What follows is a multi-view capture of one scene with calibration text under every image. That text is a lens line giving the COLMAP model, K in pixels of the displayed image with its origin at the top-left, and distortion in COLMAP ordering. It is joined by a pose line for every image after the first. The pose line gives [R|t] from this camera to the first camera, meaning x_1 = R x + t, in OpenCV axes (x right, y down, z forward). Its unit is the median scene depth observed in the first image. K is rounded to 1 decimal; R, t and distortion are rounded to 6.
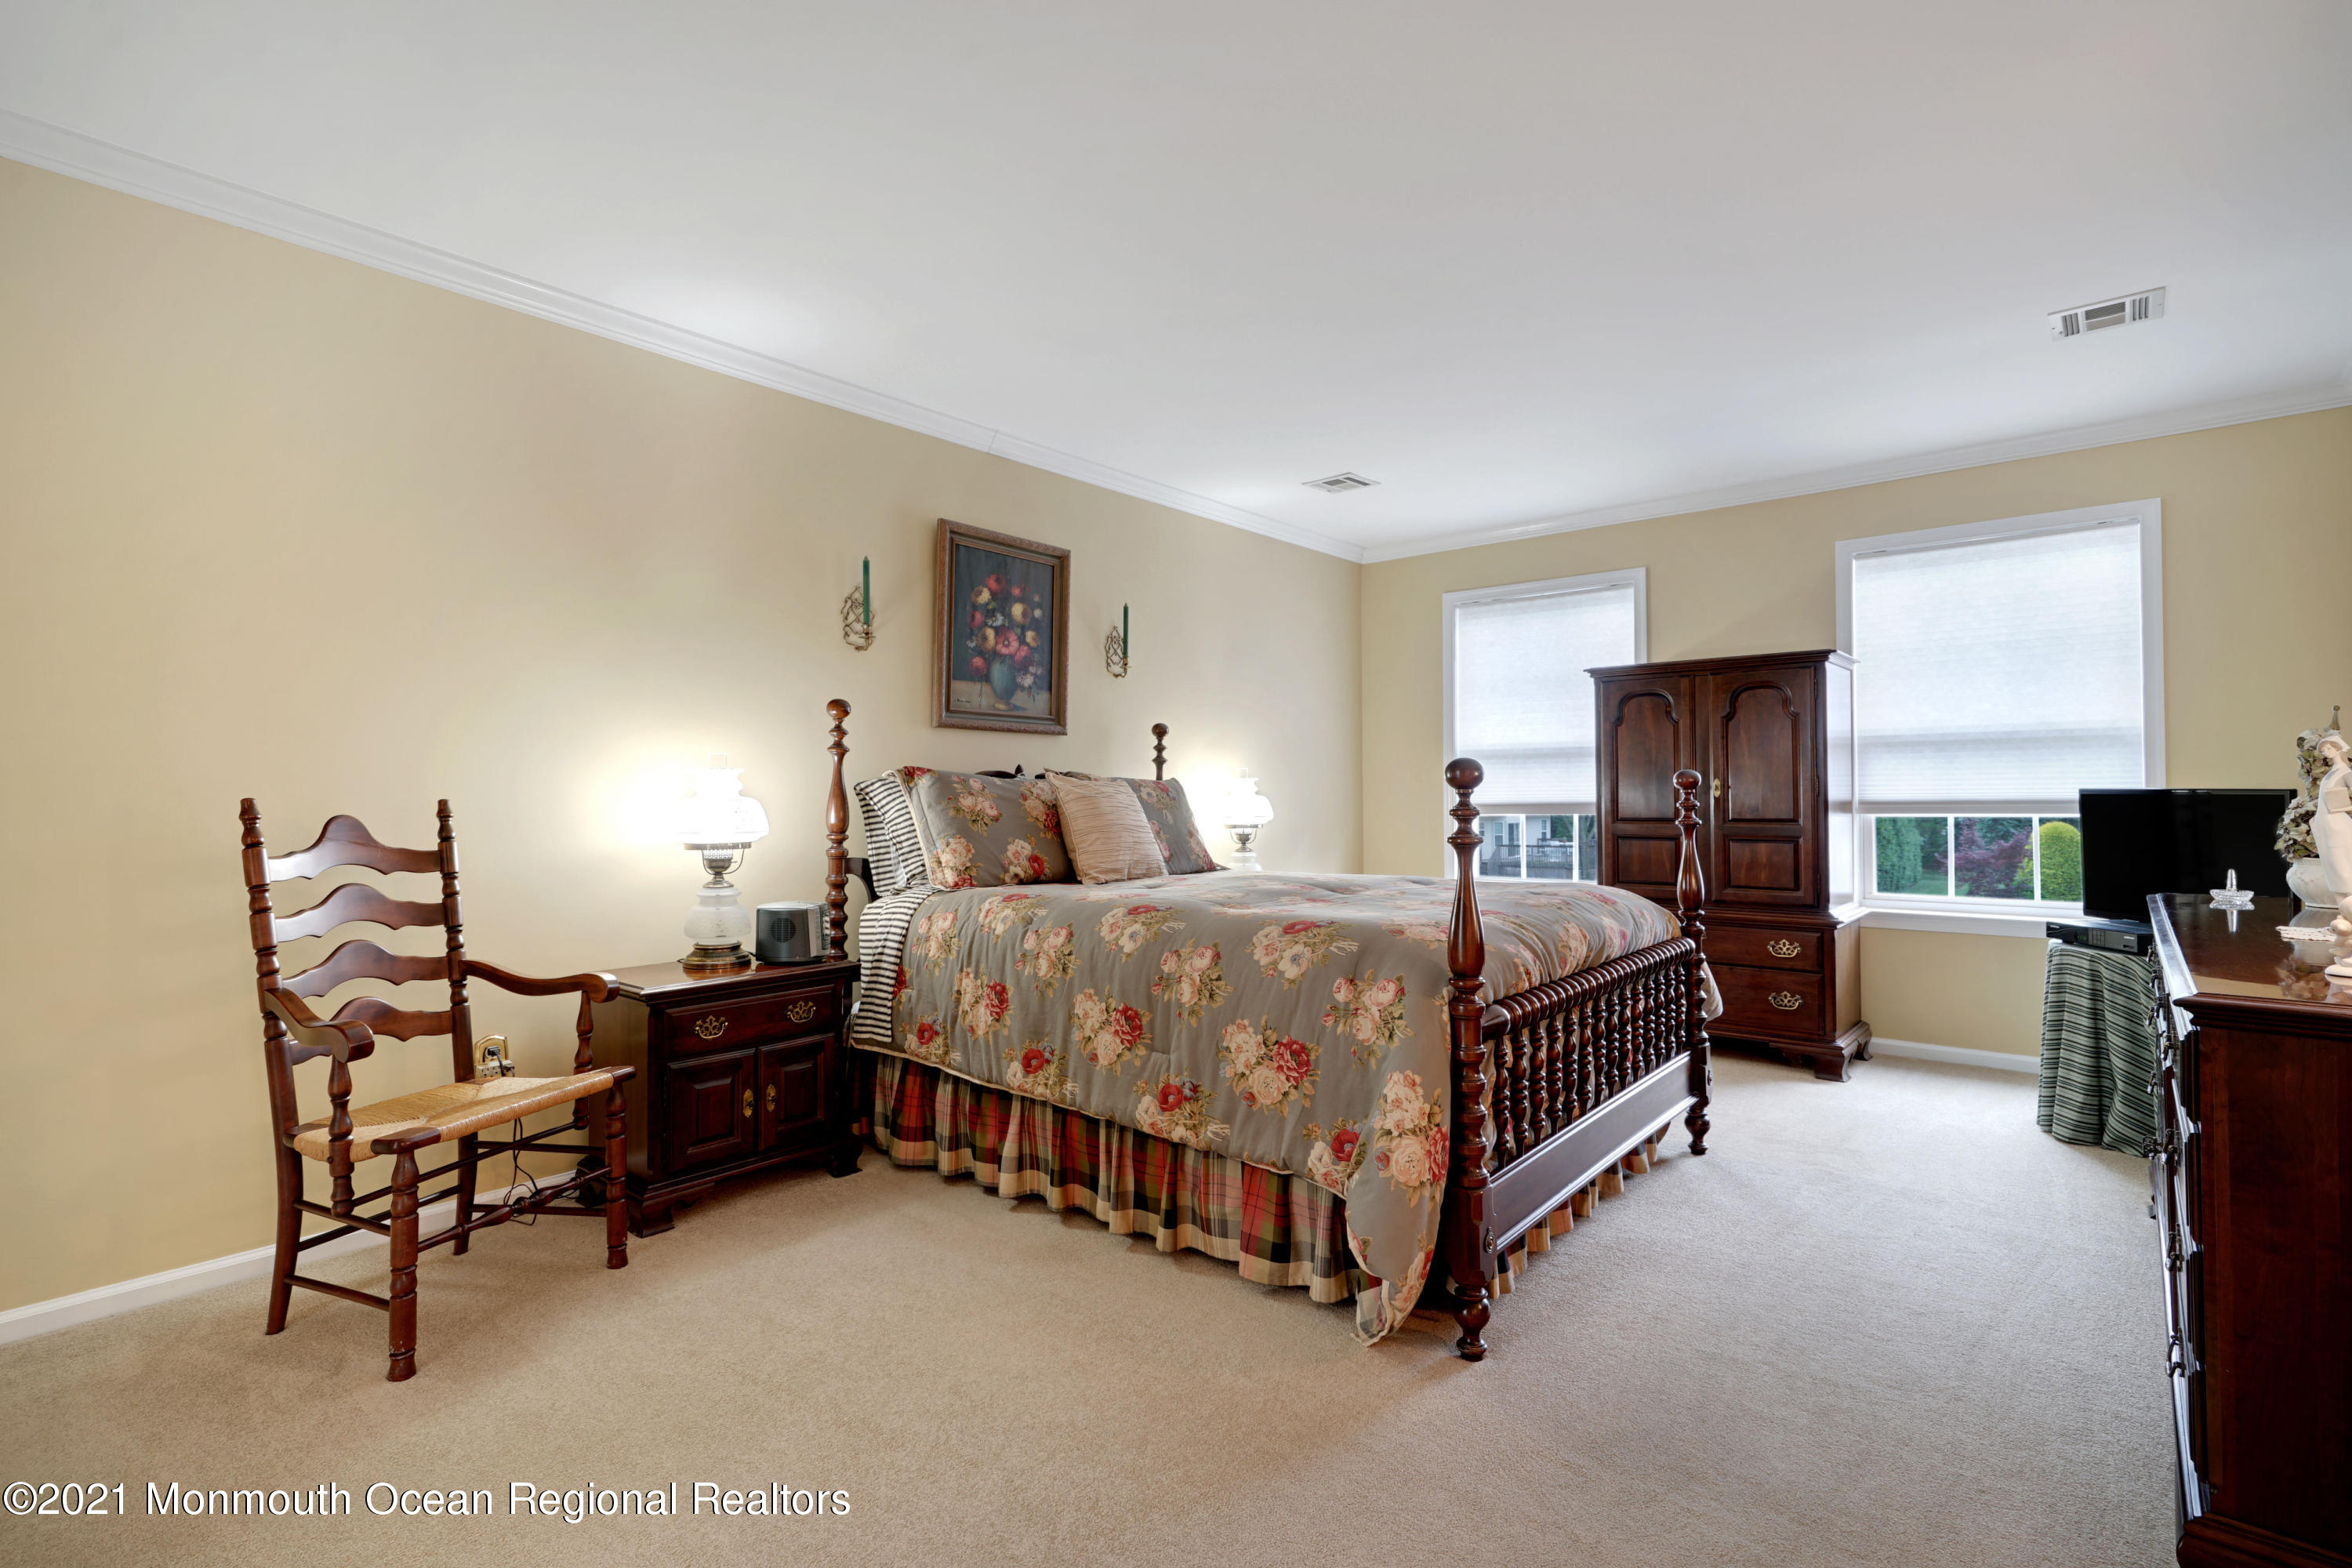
lens RADIAL K [[1073.6, 0, 1176.0], [0, 1073.6, 784.0], [0, 0, 1]] dist [0.000275, 0.000011]
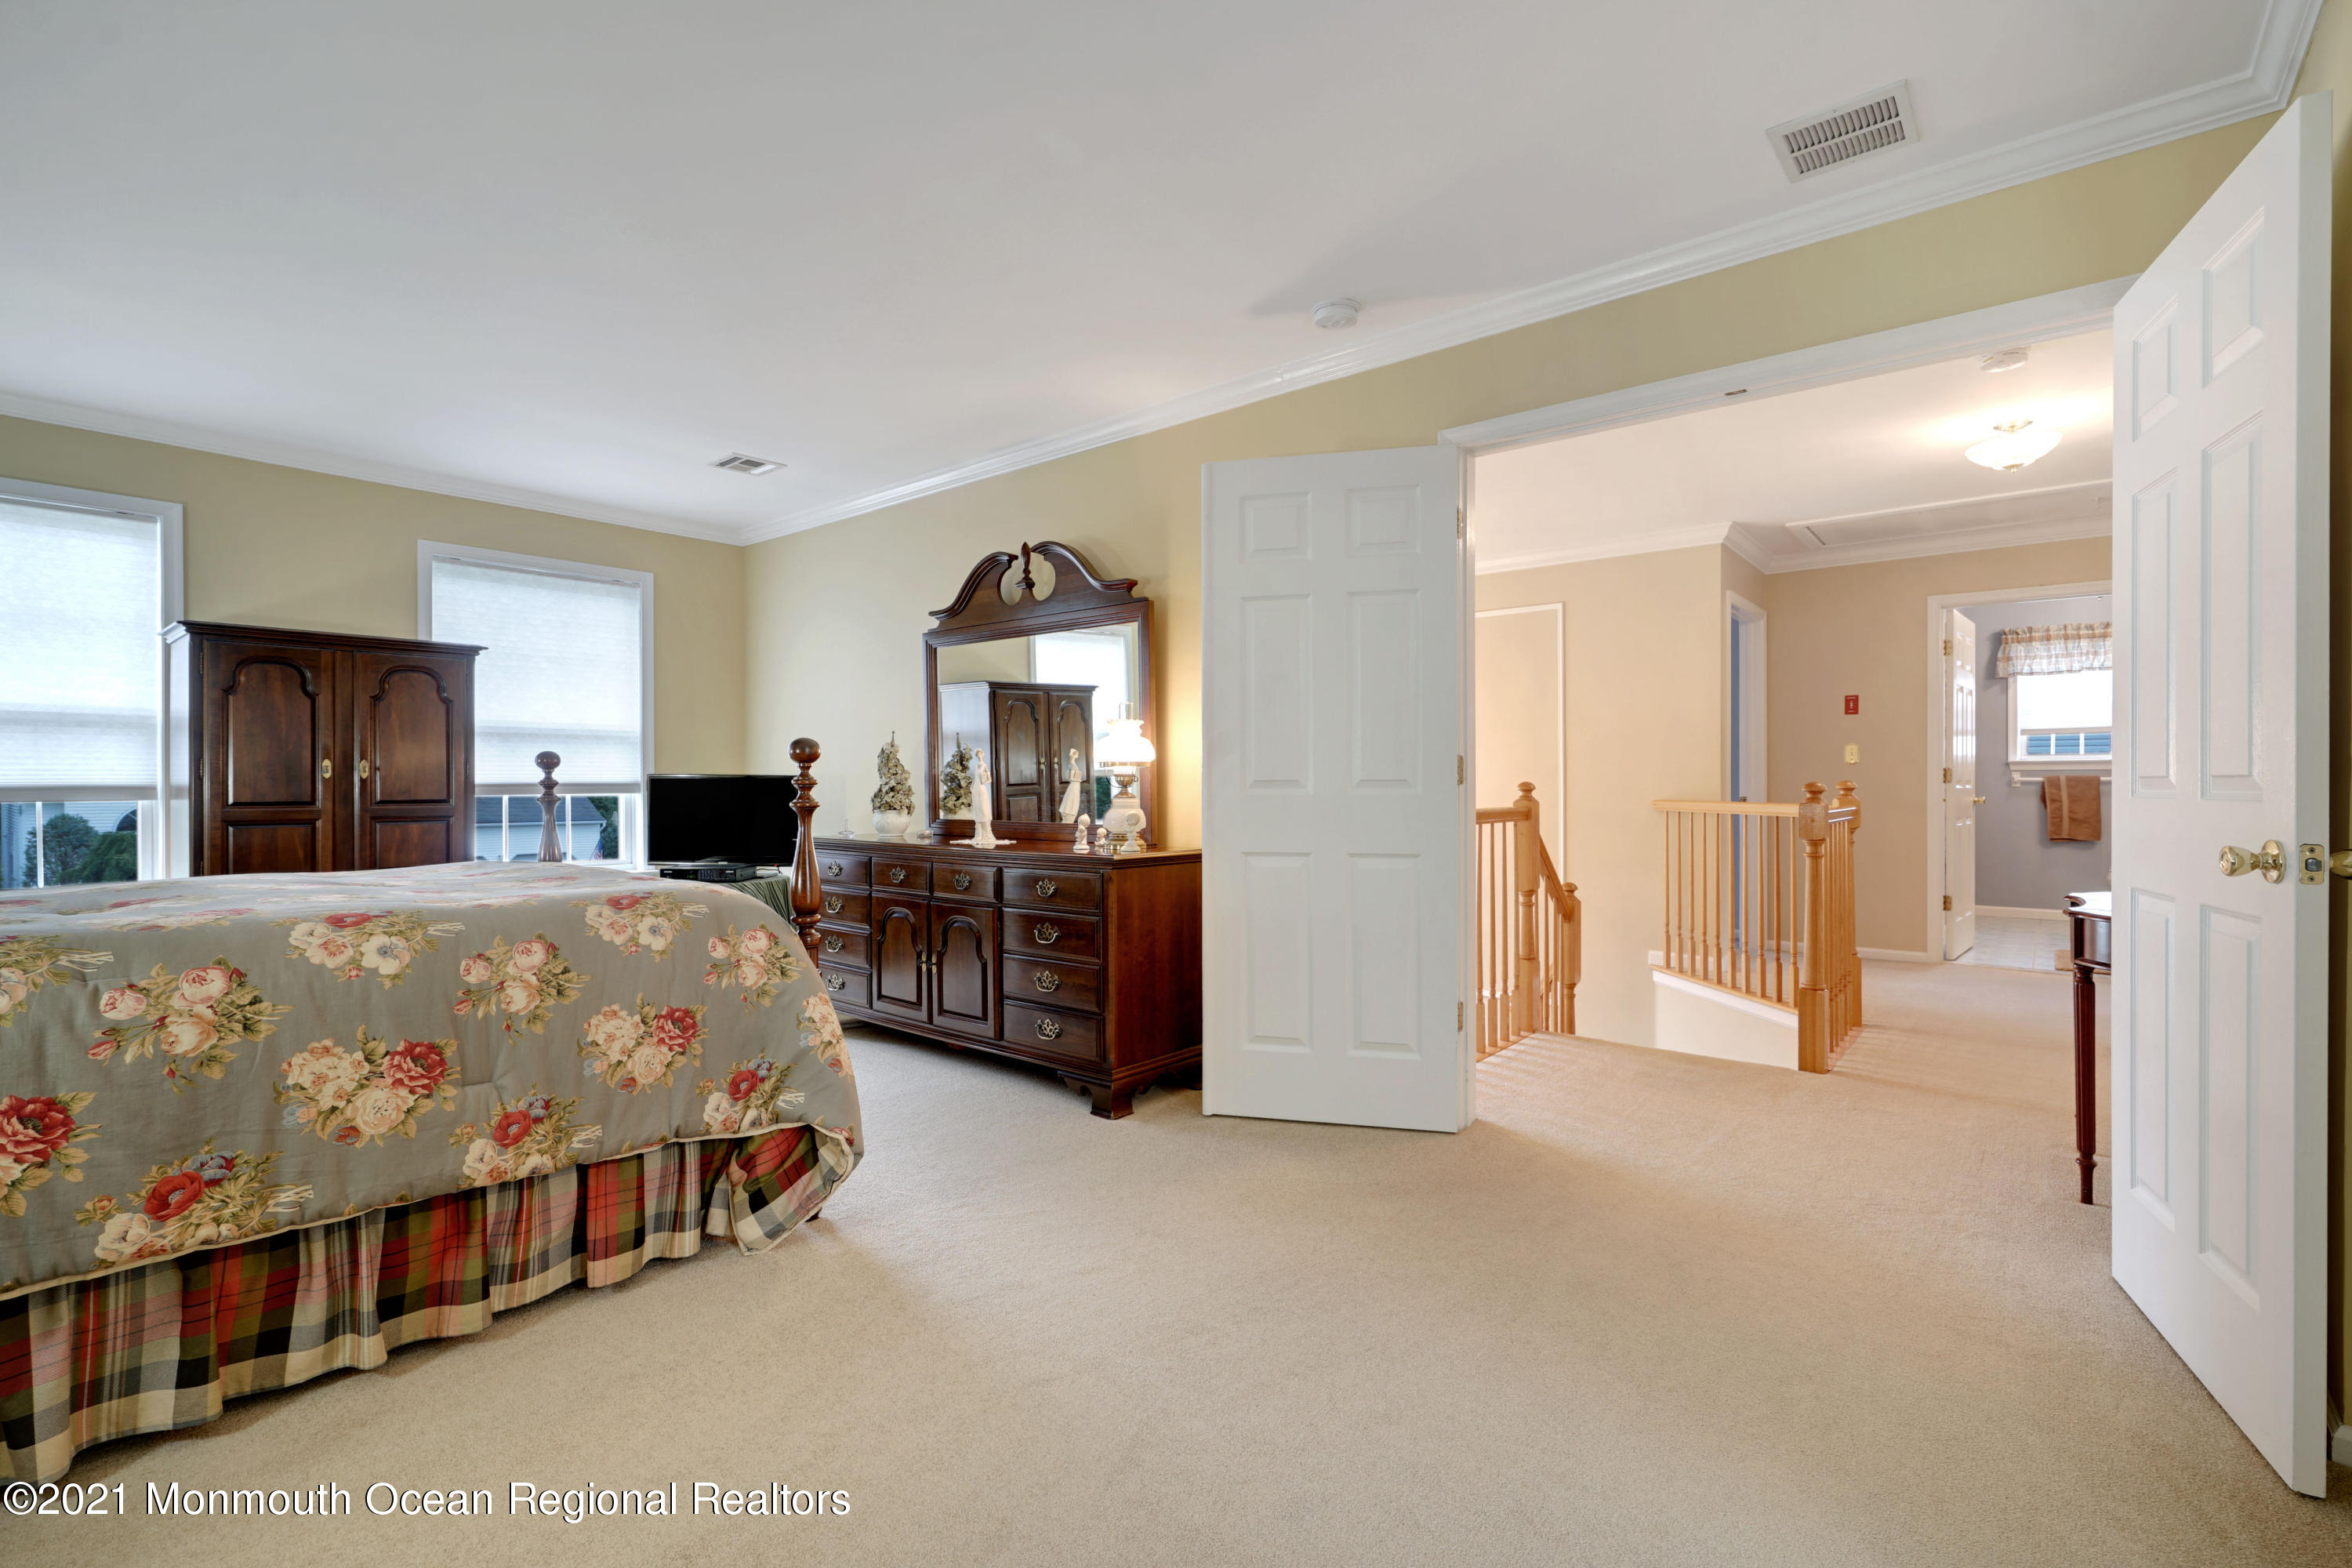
lens RADIAL K [[1034.9, 0, 1146.3], [0, 1034.9, 783.3], [0, 0, 1]] dist [-0.000652, -0.000161]
pose [[0.032640, 0.005311, 0.999453, -0.754542], [-0.012112, 0.999915, -0.004918, 0.024216], [-0.999394, -0.011945, 0.032701, 0.472542]]
